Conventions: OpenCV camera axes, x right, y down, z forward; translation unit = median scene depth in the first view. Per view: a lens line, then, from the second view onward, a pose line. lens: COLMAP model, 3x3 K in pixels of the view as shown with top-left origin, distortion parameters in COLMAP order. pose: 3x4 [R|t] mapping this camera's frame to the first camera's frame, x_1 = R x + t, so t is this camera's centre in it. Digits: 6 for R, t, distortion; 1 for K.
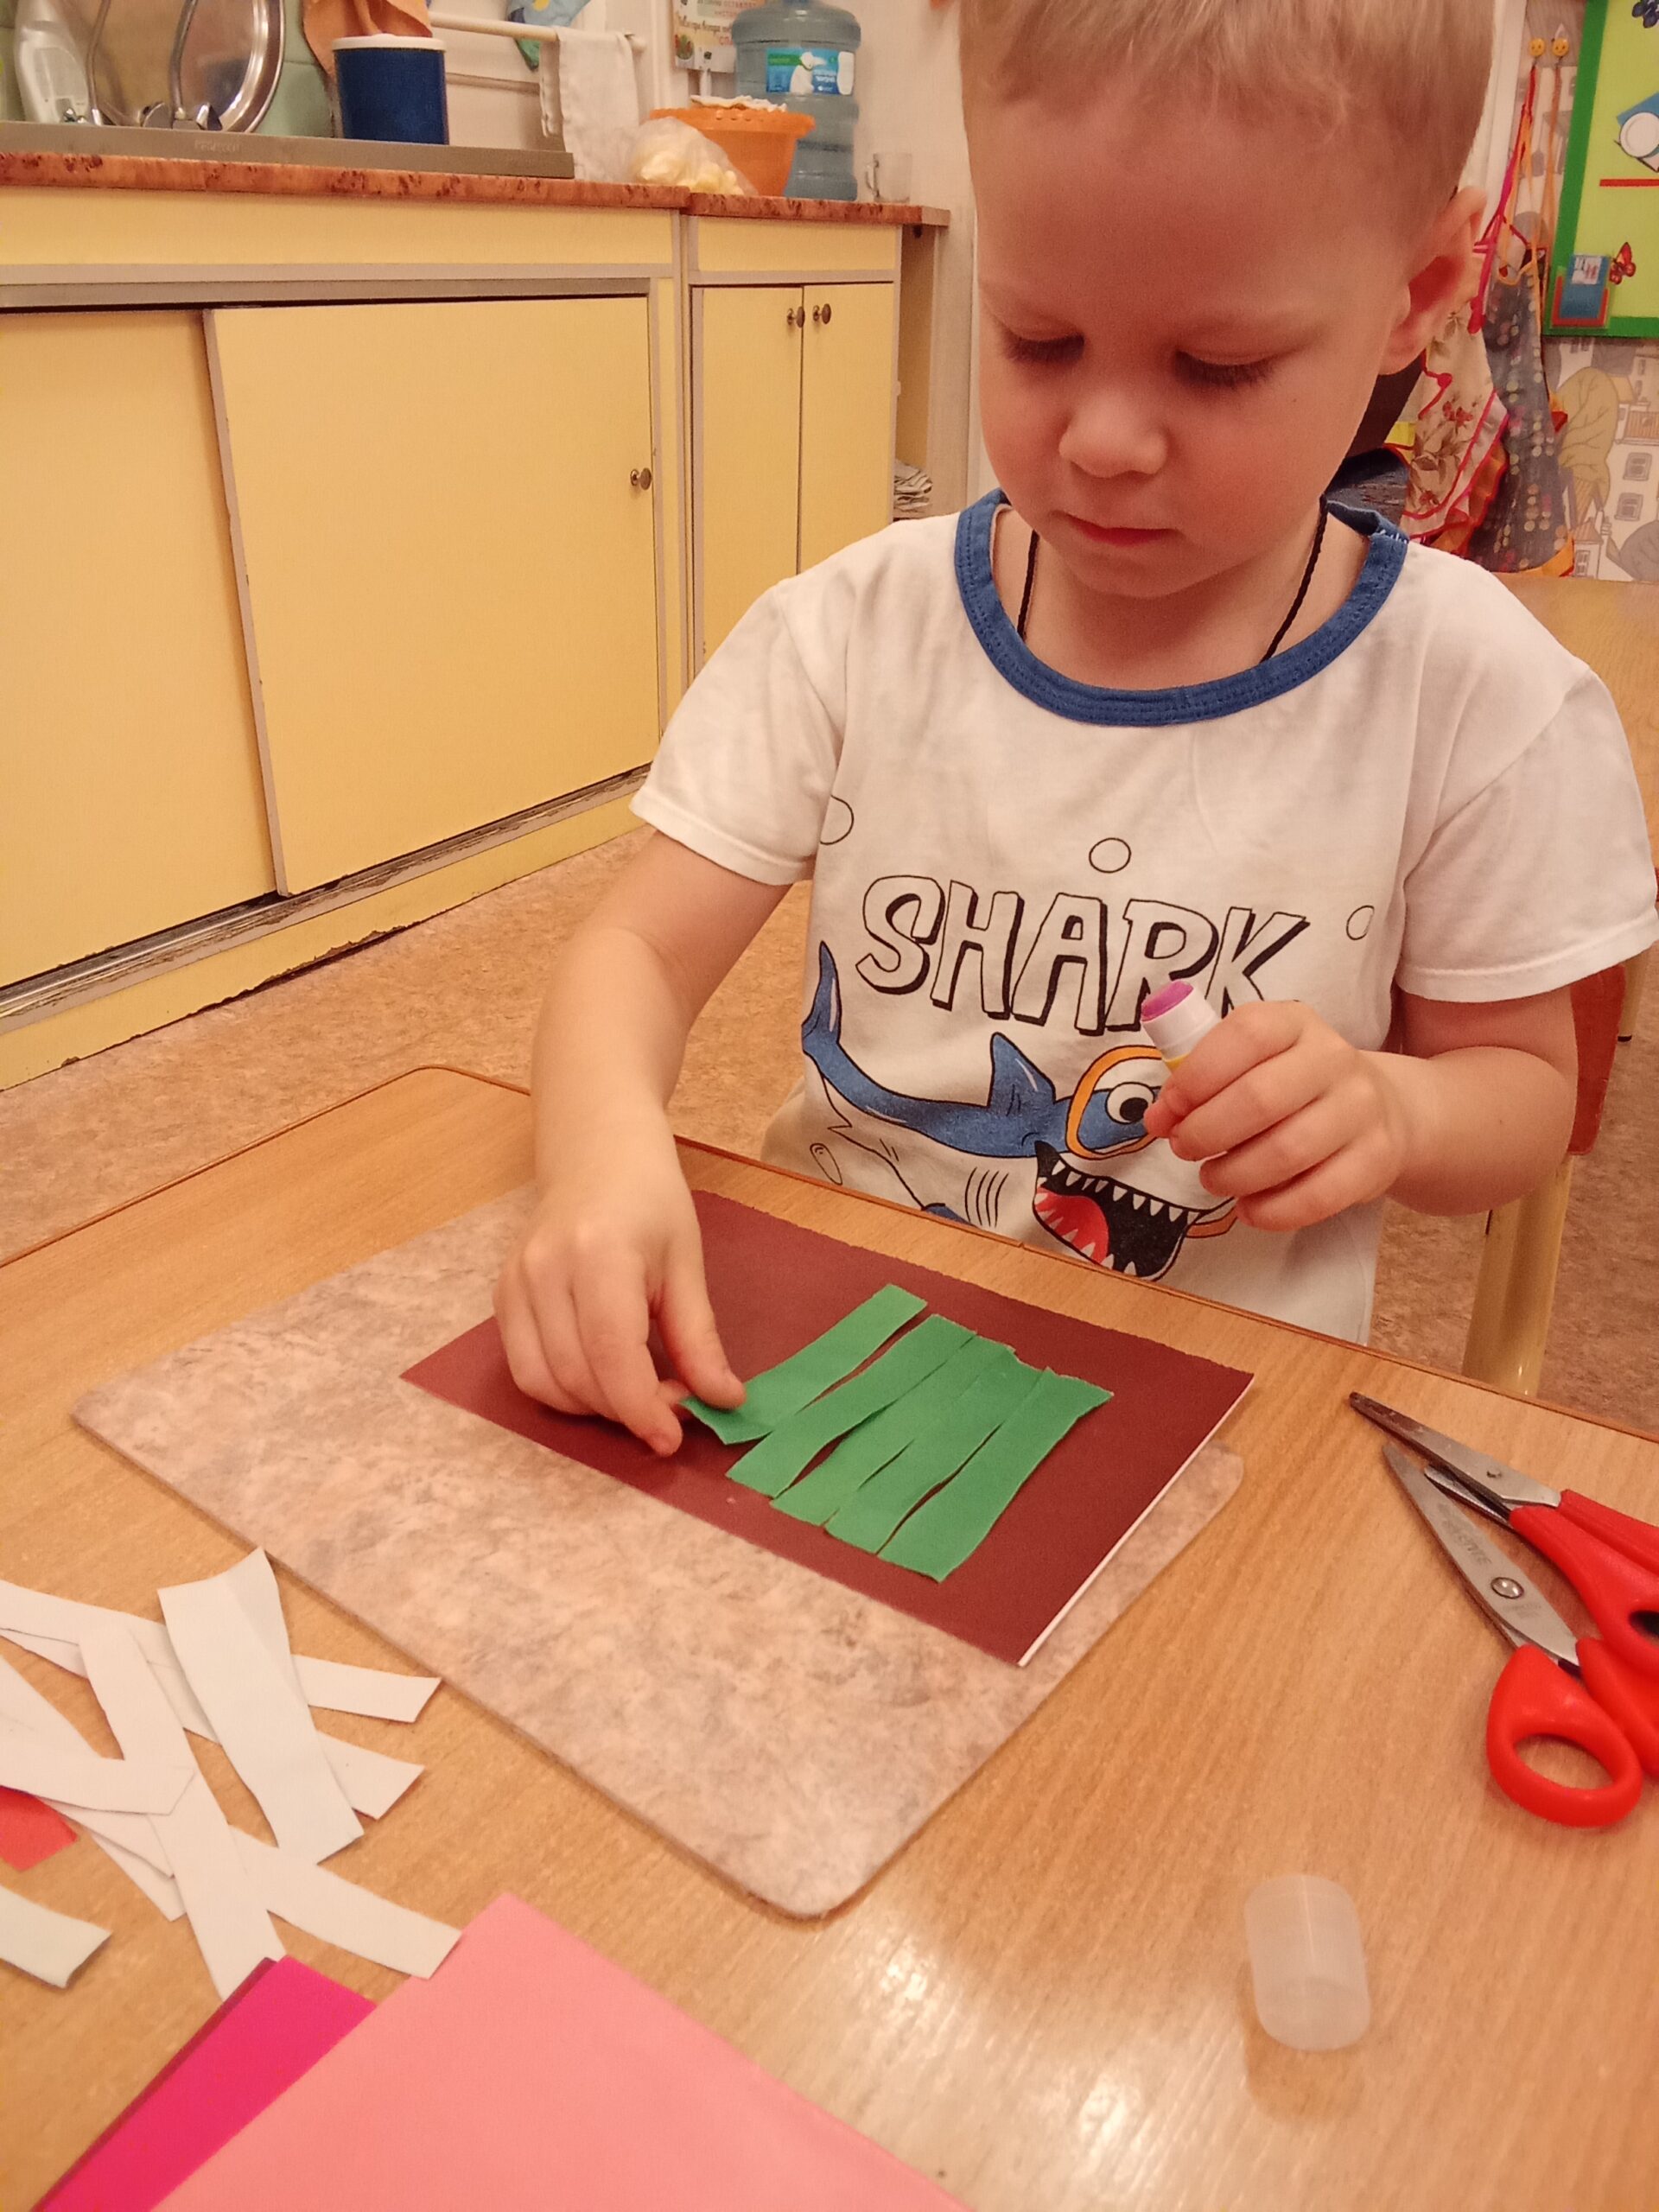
lens RADIAL K [[1769.5, 0, 831.2], [0, 1769.5, 1106.4], [0, 0, 1]] dist [0.038159, -0.082810]
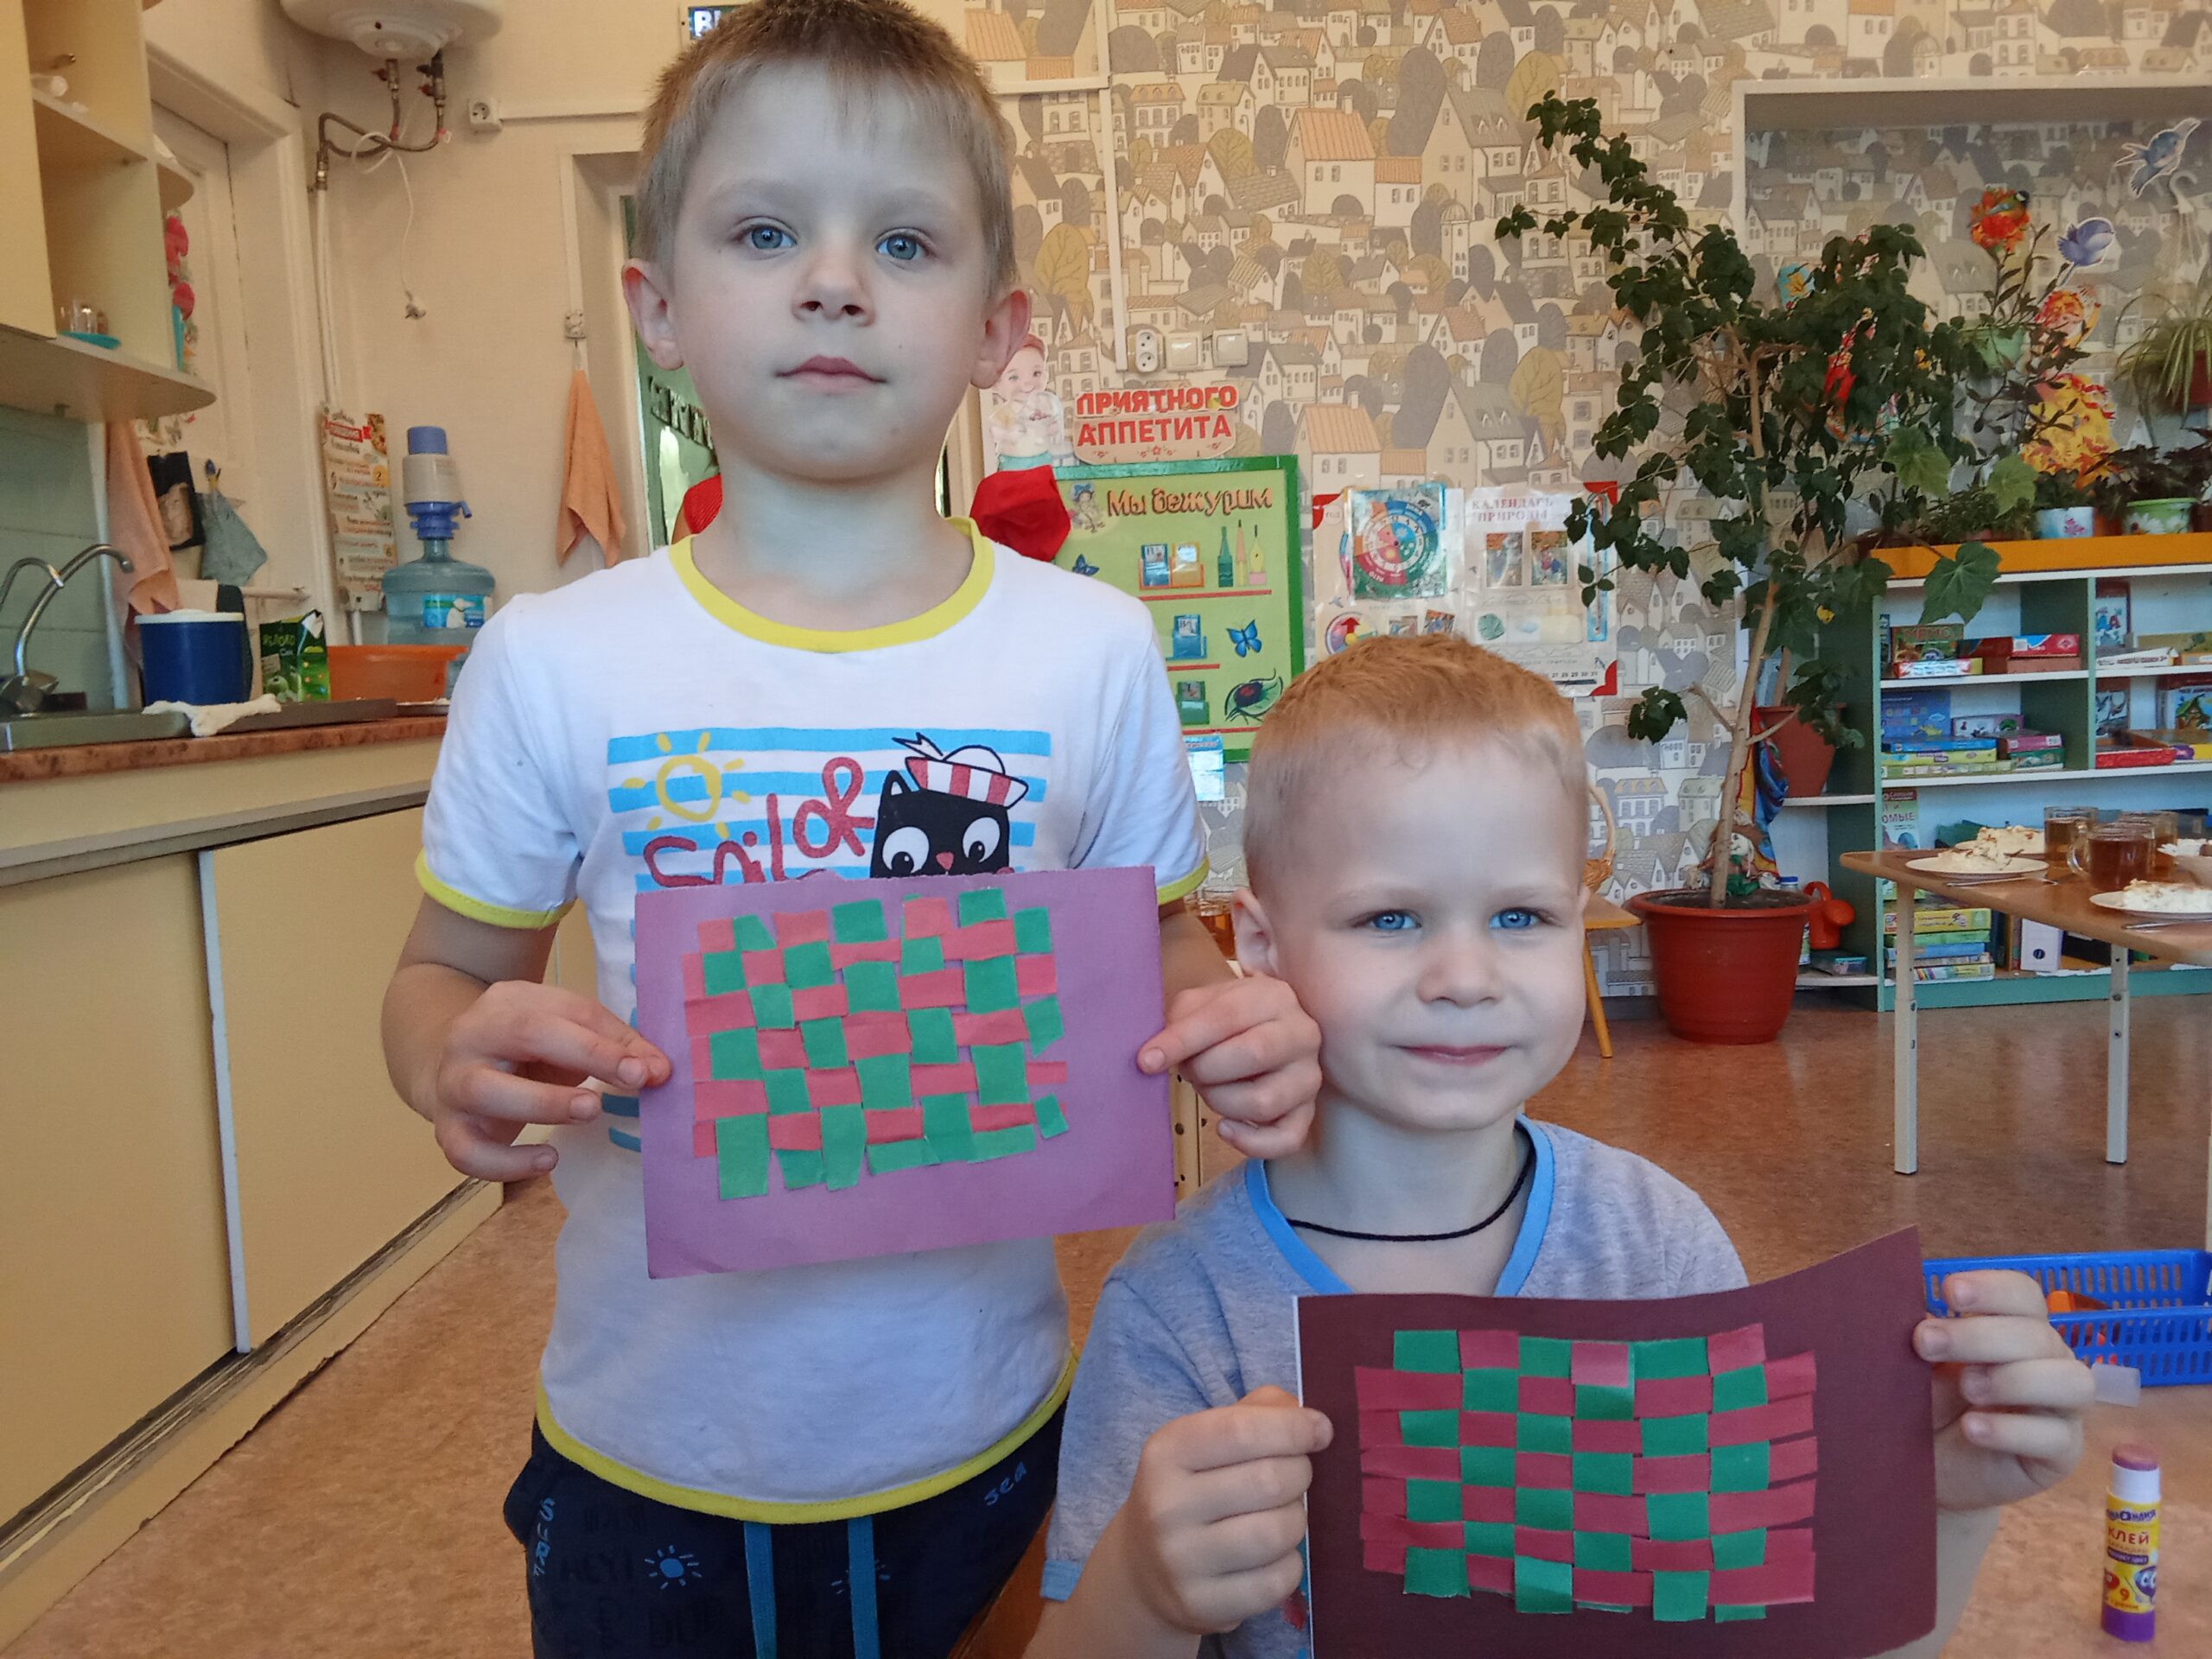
lens RADIAL K [[1769.5, 0, 1106.0], [0, 1769.5, 844.4], [0, 0, 1]] dist [0.038159, -0.082810]
pose [[0.860553, -0.092047, 0.500974, -0.362360], [0.254473, 0.929691, -0.266305, 0.021932], [-0.441239, 0.356654, 0.823472, -0.232079]]
